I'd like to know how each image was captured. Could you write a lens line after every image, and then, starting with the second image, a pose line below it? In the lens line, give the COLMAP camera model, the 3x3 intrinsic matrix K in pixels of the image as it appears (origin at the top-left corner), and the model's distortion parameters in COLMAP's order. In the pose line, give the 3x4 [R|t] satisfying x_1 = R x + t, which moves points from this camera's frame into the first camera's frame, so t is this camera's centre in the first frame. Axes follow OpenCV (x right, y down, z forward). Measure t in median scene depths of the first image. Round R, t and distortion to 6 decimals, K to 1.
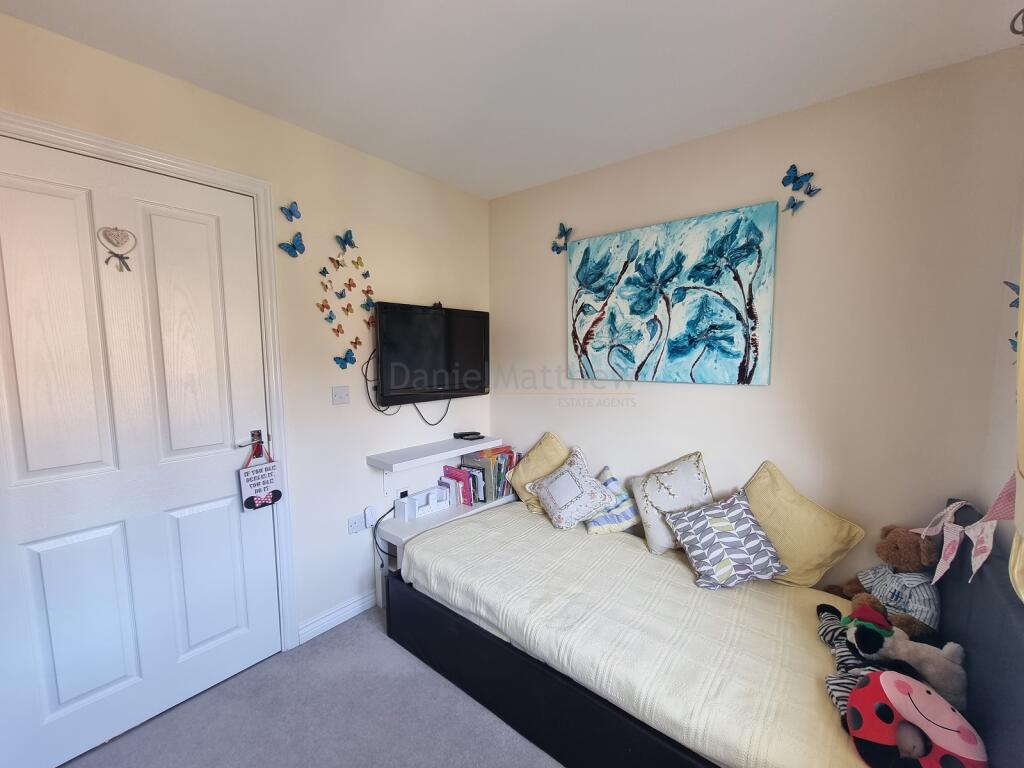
lens RADIAL K [[415.9, 0, 513.1], [0, 415.9, 382.4], [0, 0, 1]] dist [-0.013171, 0.000050]
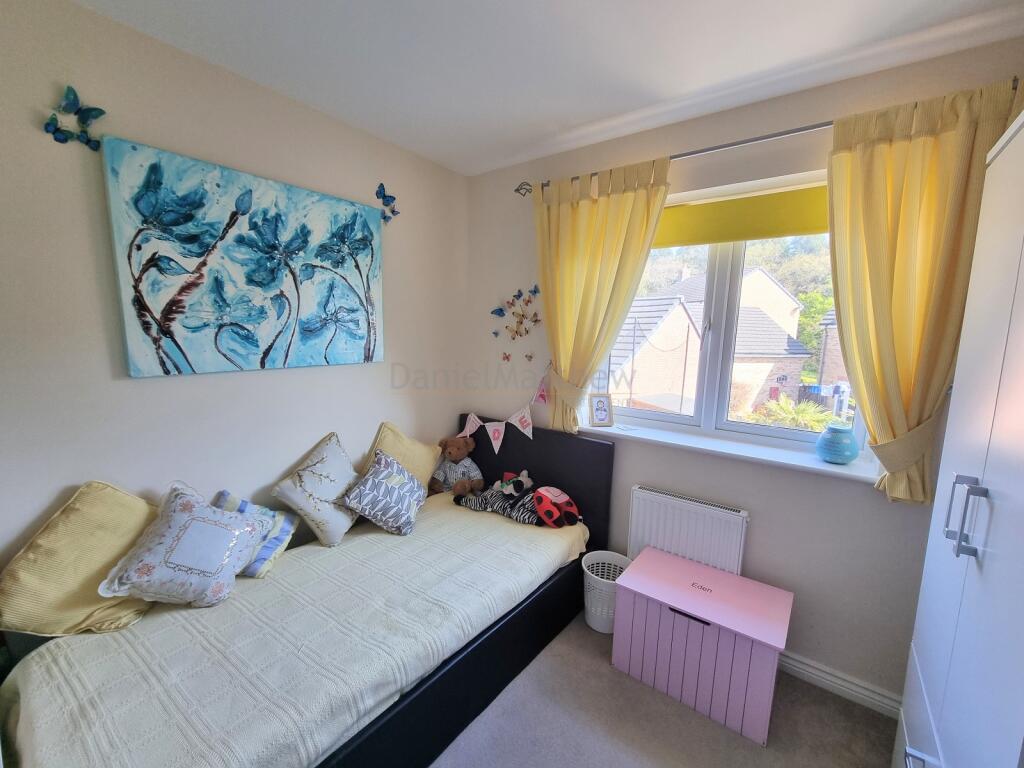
lens RADIAL K [[415.9, 0, 511.6], [0, 415.9, 389.0], [0, 0, 1]] dist [-0.013171, 0.000050]
pose [[-0.030138, -0.128875, 0.991203, -0.541110], [0.061890, 0.989510, 0.130536, -0.042582], [-0.997628, 0.065280, -0.021846, 0.558387]]
